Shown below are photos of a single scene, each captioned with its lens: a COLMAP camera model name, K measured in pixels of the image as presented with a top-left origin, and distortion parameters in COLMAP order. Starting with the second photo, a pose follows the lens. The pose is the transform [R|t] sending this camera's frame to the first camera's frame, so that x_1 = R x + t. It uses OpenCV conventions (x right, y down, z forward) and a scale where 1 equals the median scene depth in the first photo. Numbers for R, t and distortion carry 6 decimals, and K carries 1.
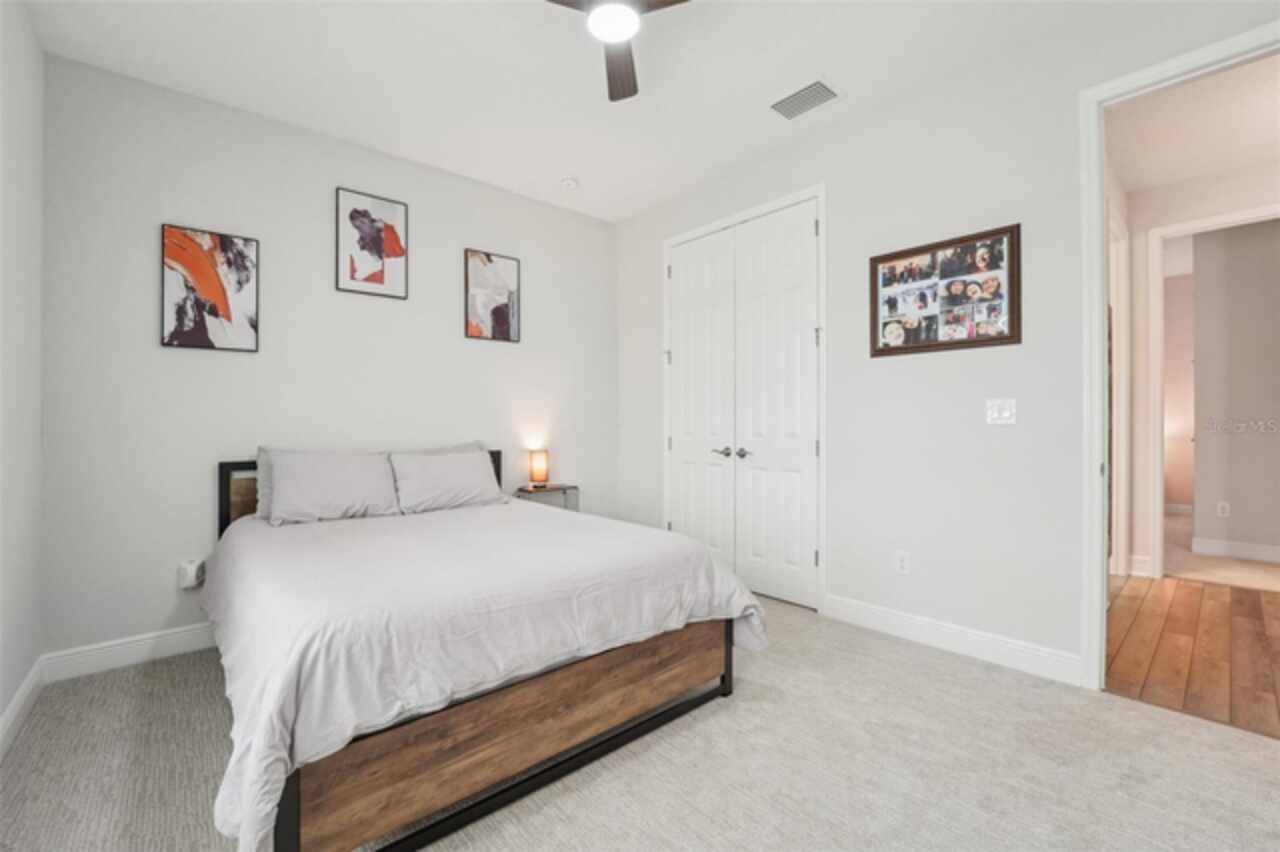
lens RADIAL K [[532.3, 0, 638.2], [0, 532.3, 421.7], [0, 0, 1]] dist [-0.019399, 0.000182]
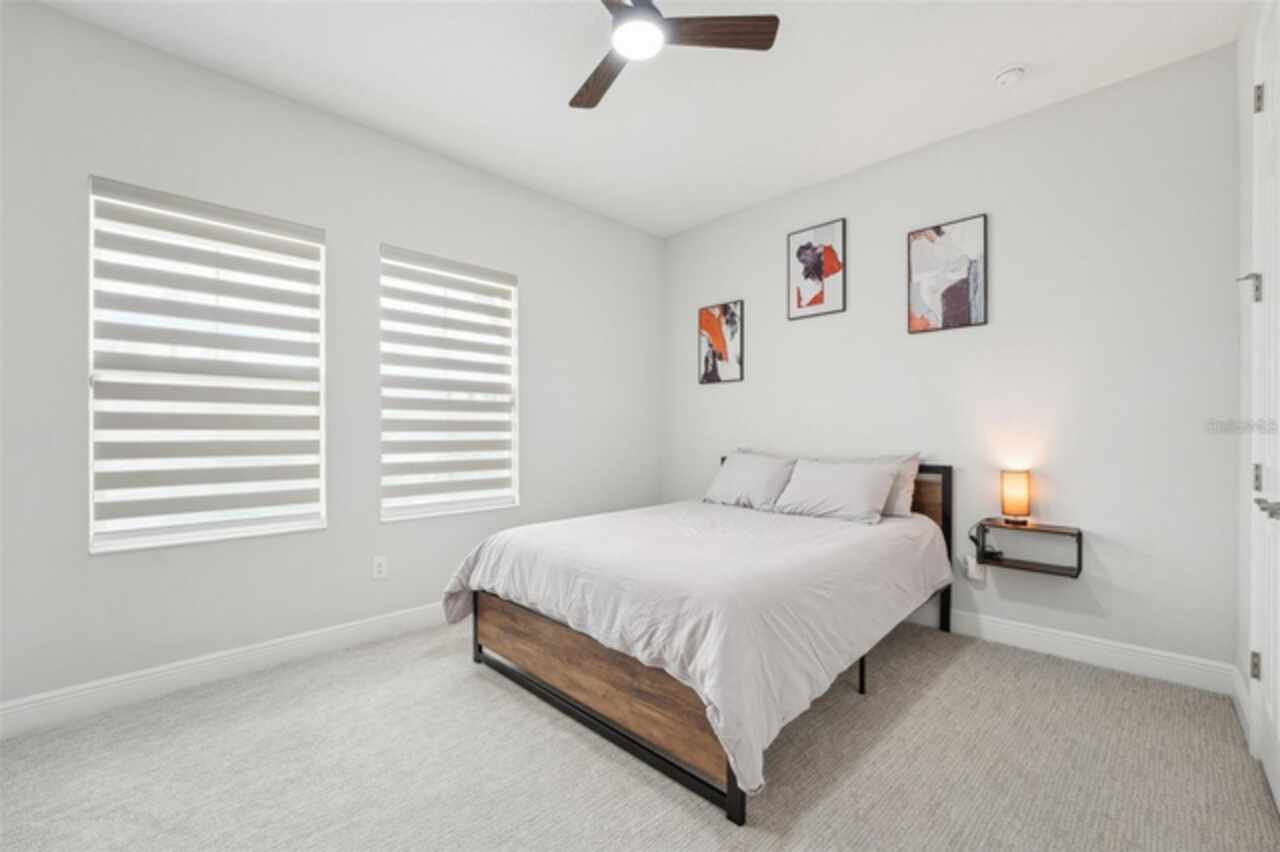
lens RADIAL K [[524.9, 0, 640.0], [0, 524.9, 426.0], [0, 0, 1]] dist [-0.001244, 0.000059]
pose [[0.076083, -0.004042, -0.997093, 0.676960], [0.003781, 0.999986, -0.003765, -0.006462], [0.997094, -0.003484, 0.076098, 0.651774]]
